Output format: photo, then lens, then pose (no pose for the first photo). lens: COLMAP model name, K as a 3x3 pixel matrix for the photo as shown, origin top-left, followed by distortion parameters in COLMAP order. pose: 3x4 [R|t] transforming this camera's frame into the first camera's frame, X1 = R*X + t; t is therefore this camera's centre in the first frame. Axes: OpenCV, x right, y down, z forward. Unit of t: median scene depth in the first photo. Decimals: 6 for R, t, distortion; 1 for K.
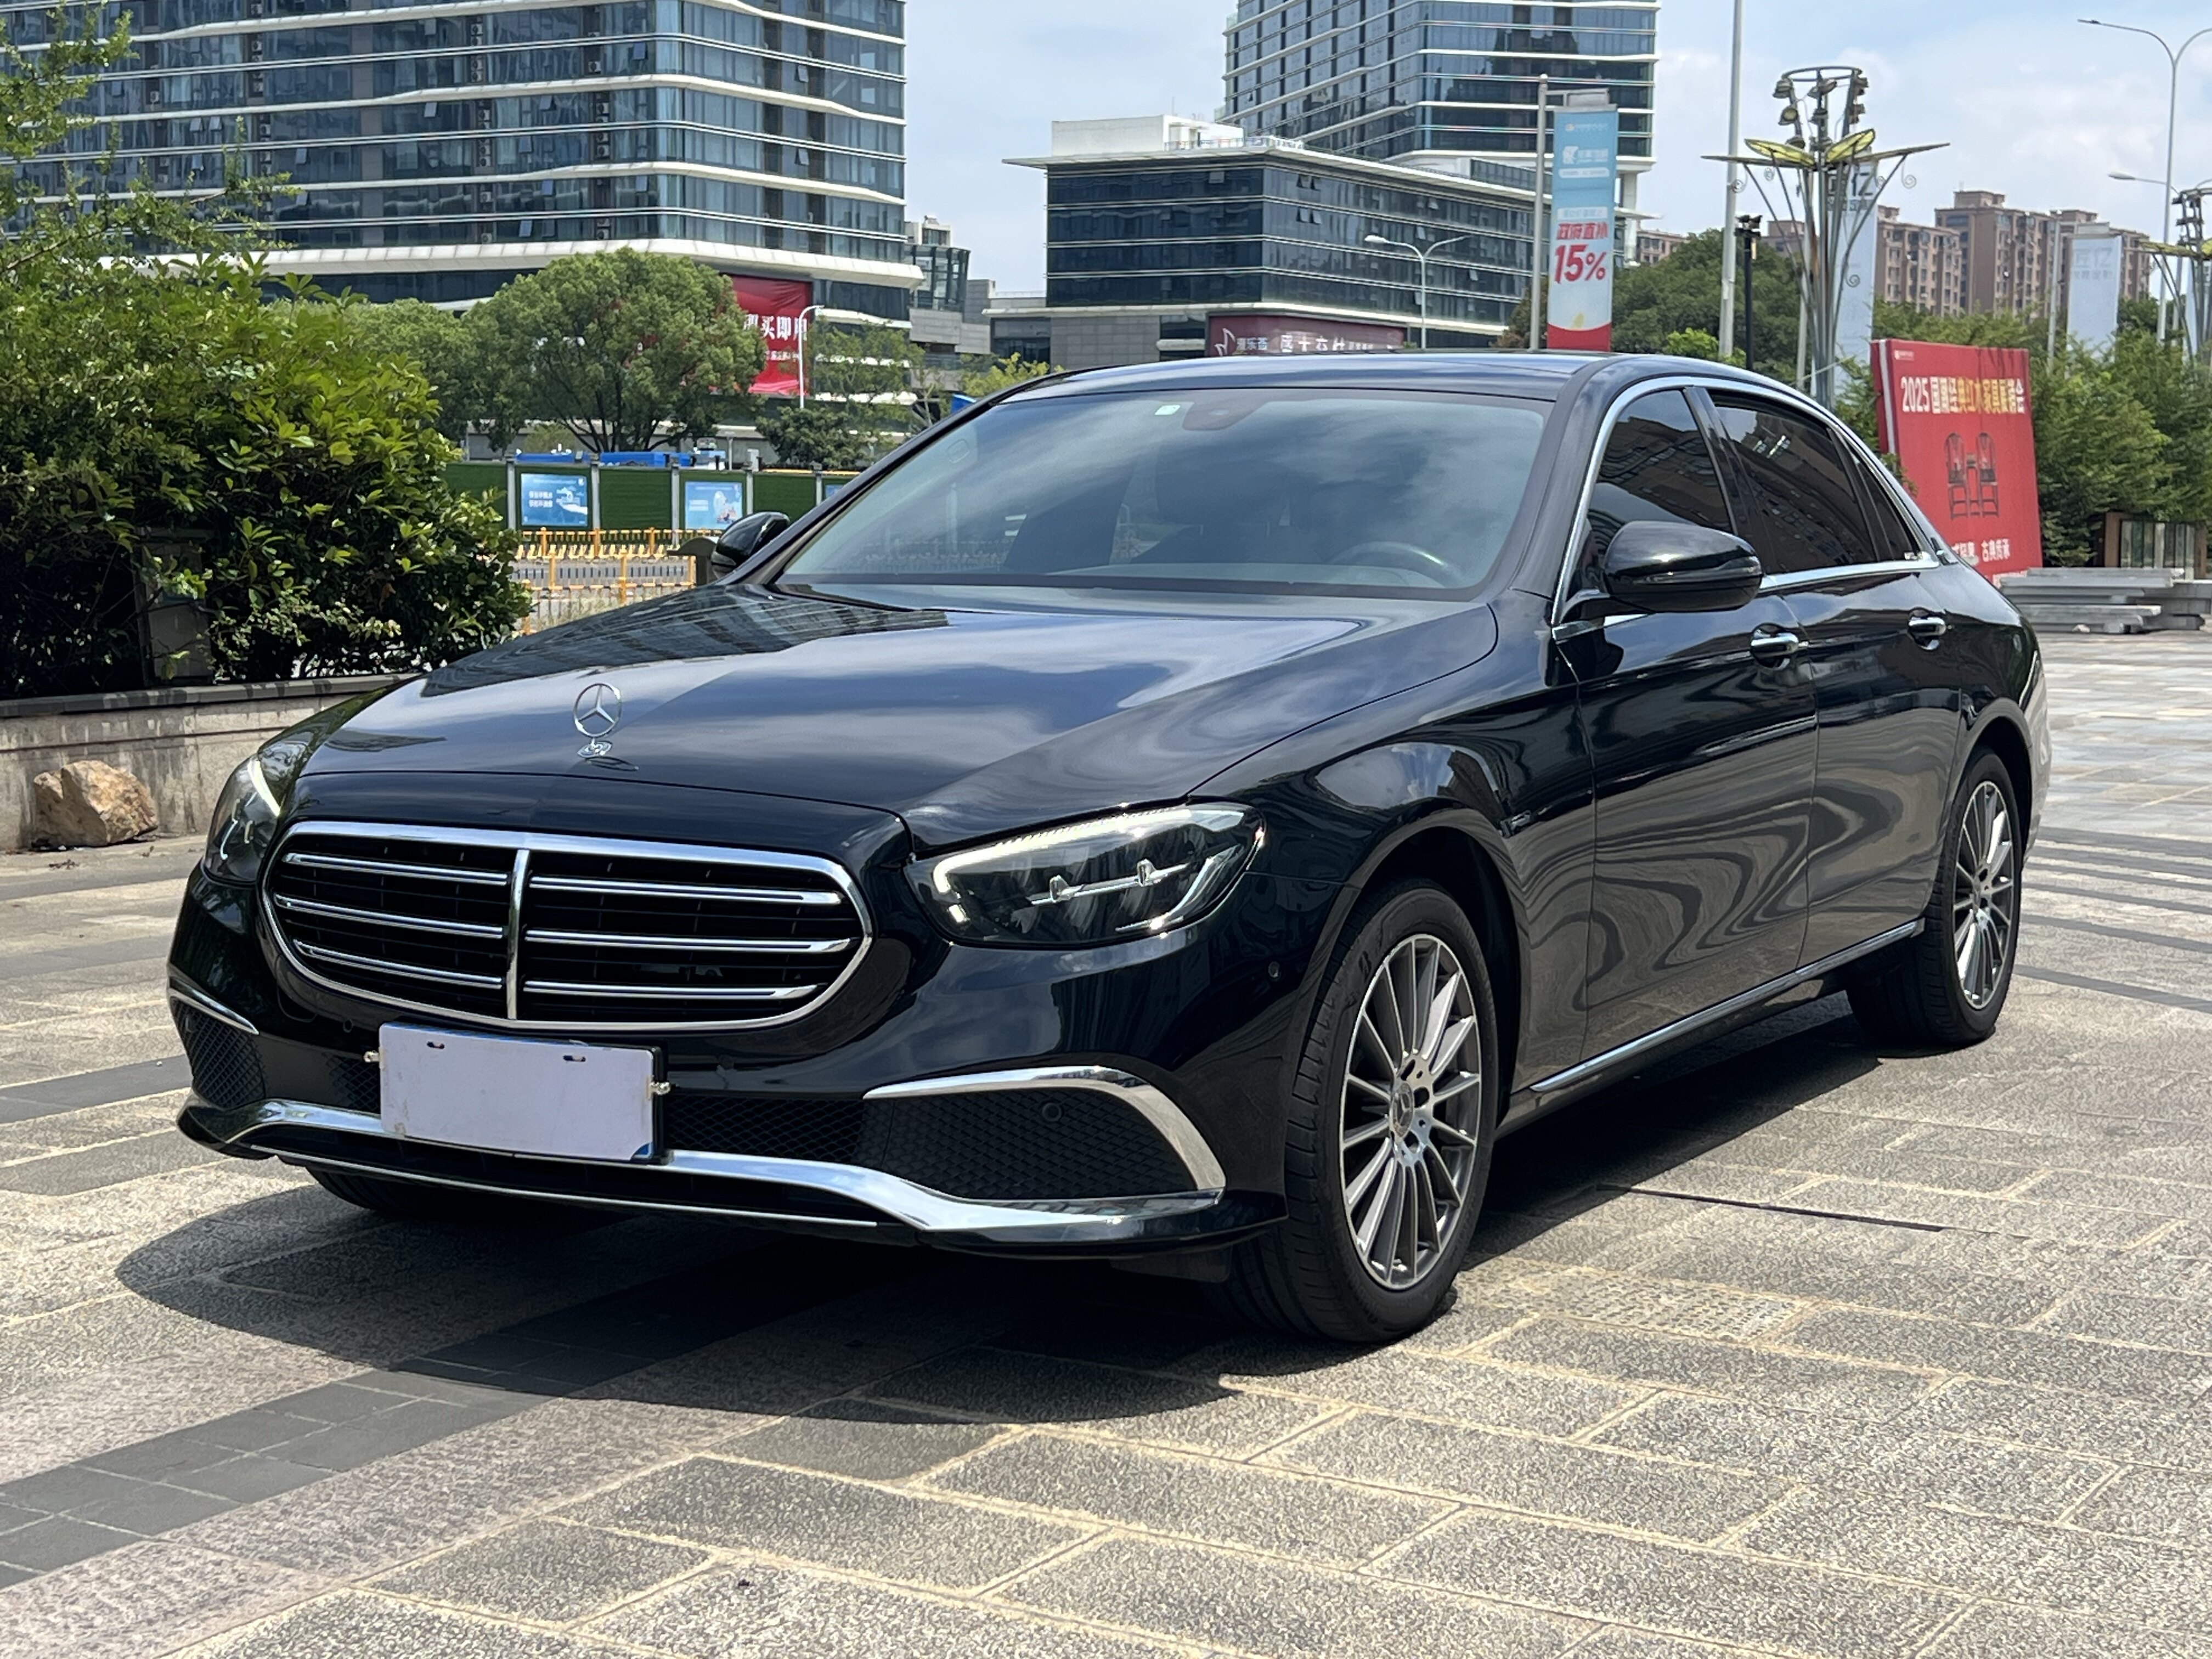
lens RADIAL K [[3418.4, 0, 1098.2], [0, 3418.4, 843.2], [0, 0, 1]] dist [0.090892, 0.000000]
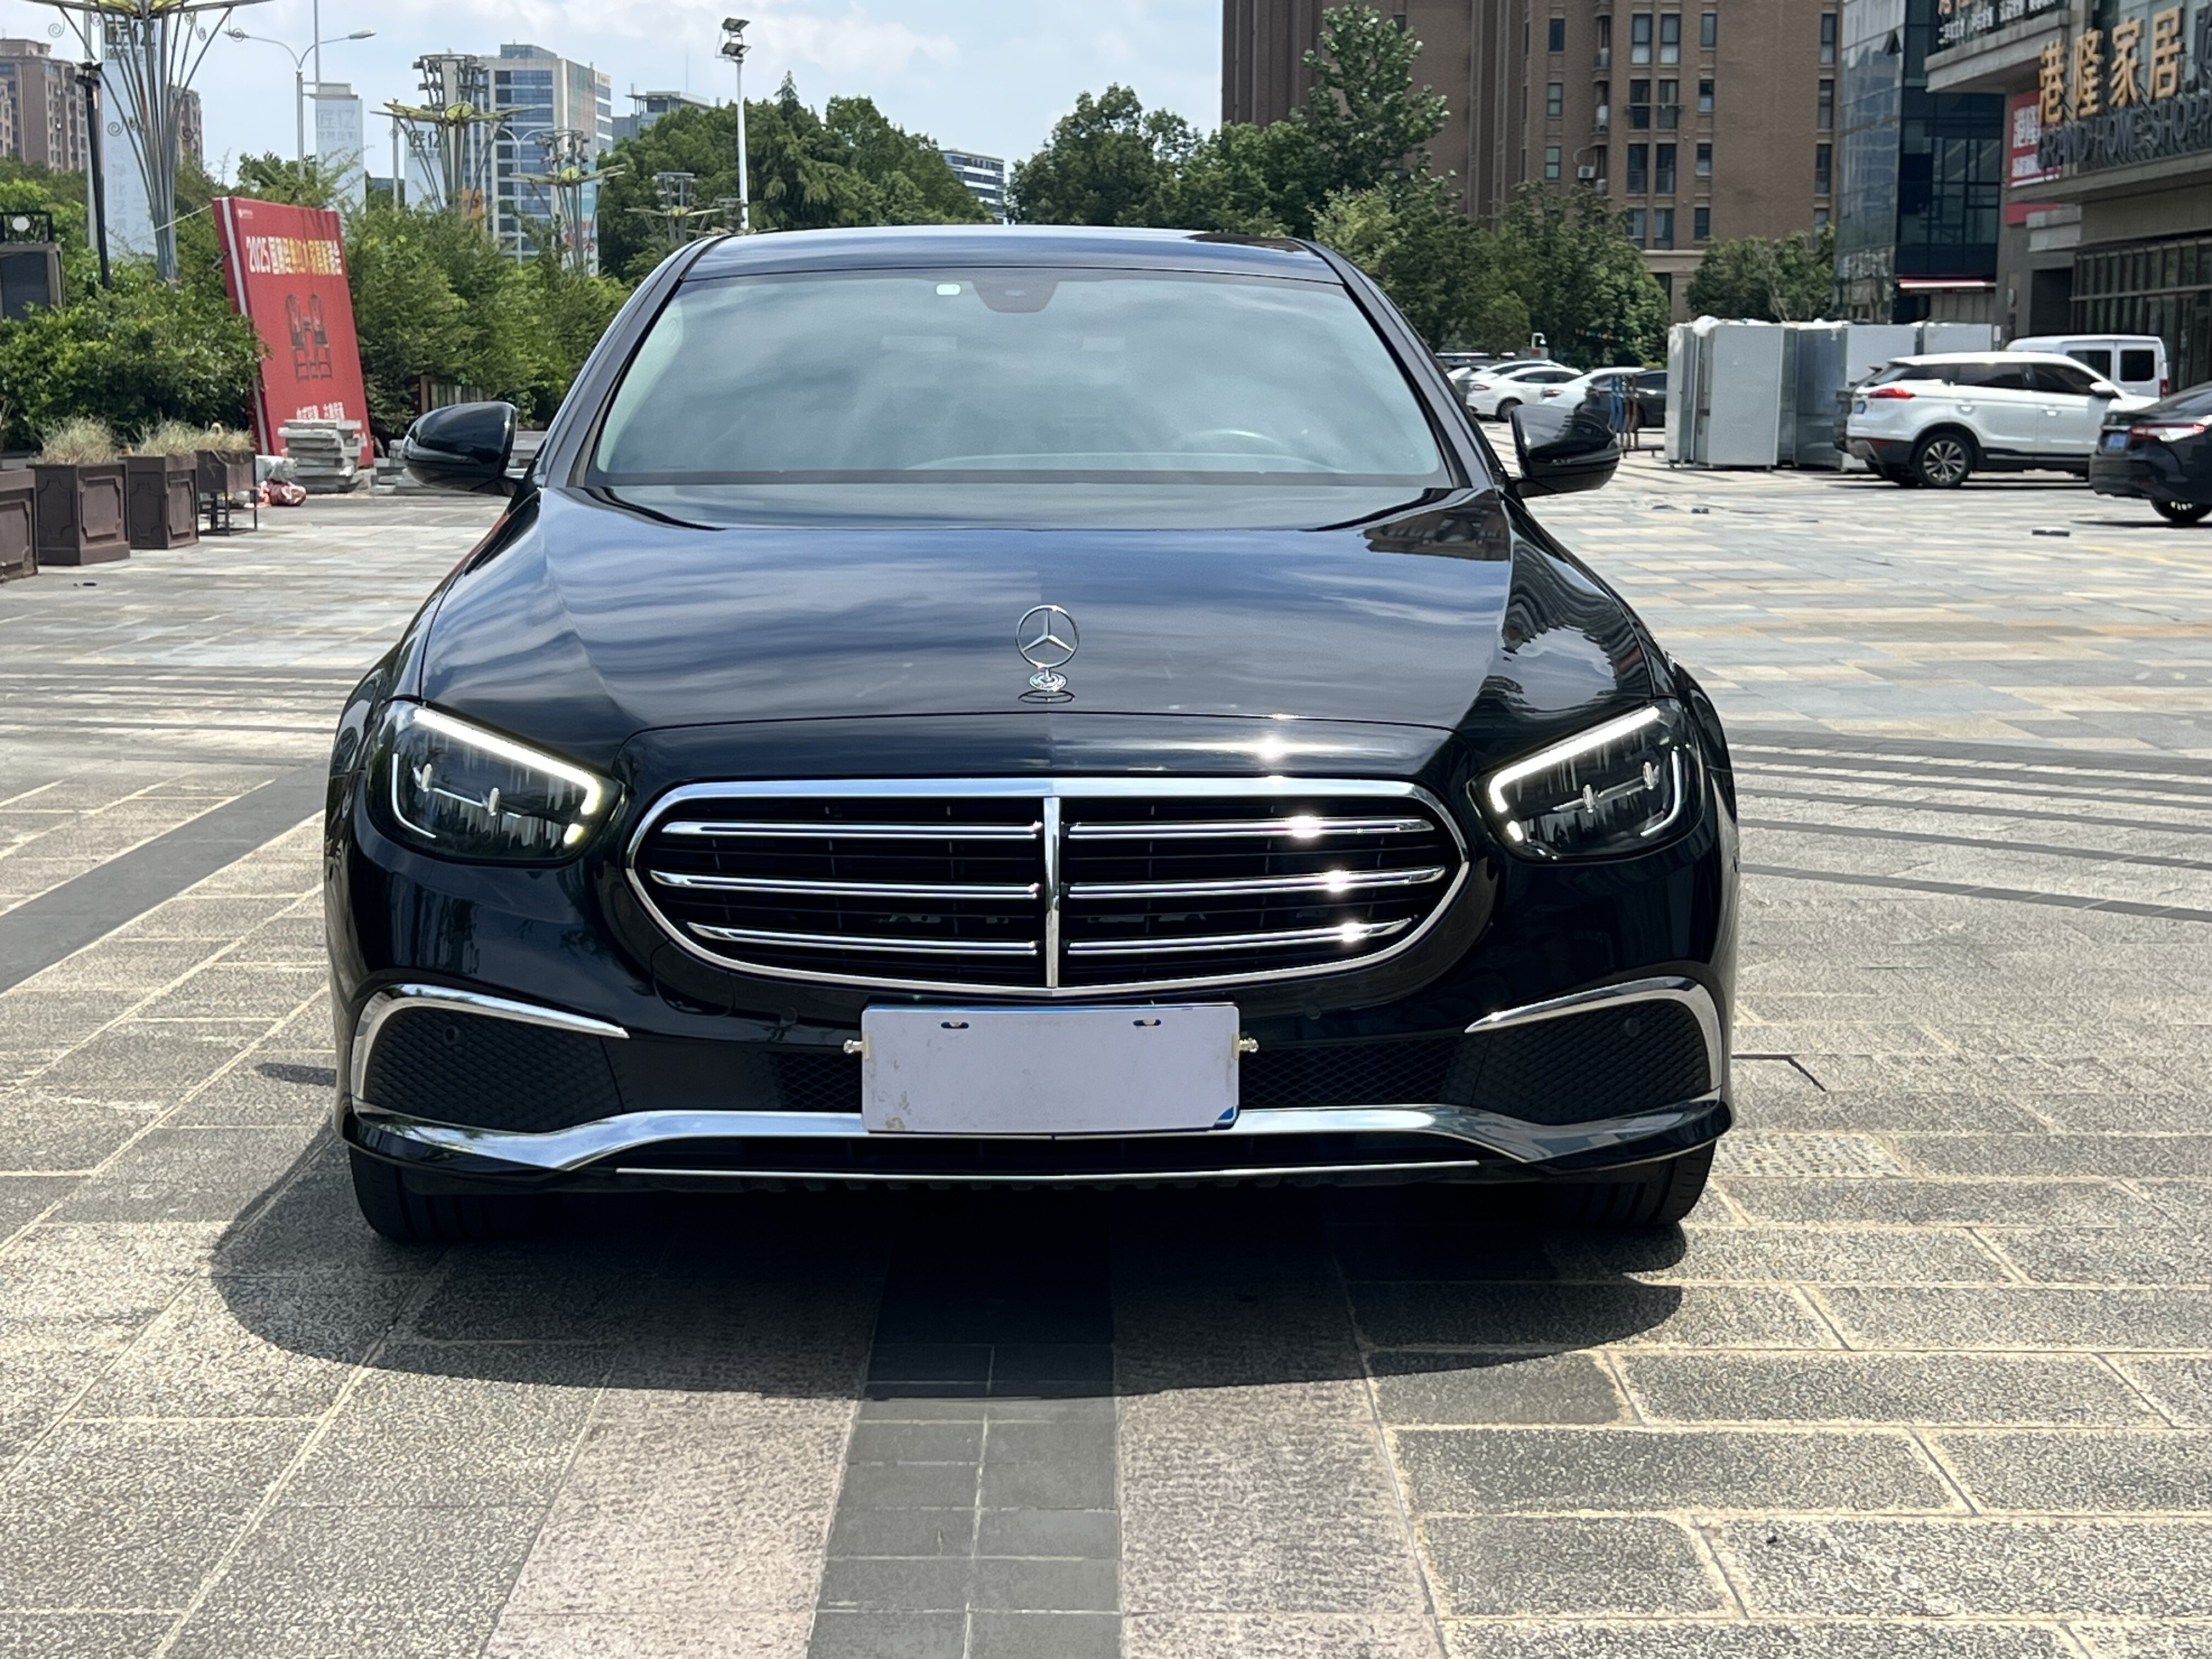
lens RADIAL K [[3444.1, 0, 1108.8], [0, 3444.1, 820.8], [0, 0, 1]] dist [0.071466, 0.000000]
pose [[0.855070, -0.074635, 0.513113, -0.614764], [0.057511, 0.997132, 0.049199, -0.034959], [-0.515313, -0.012559, 0.856910, 0.225585]]
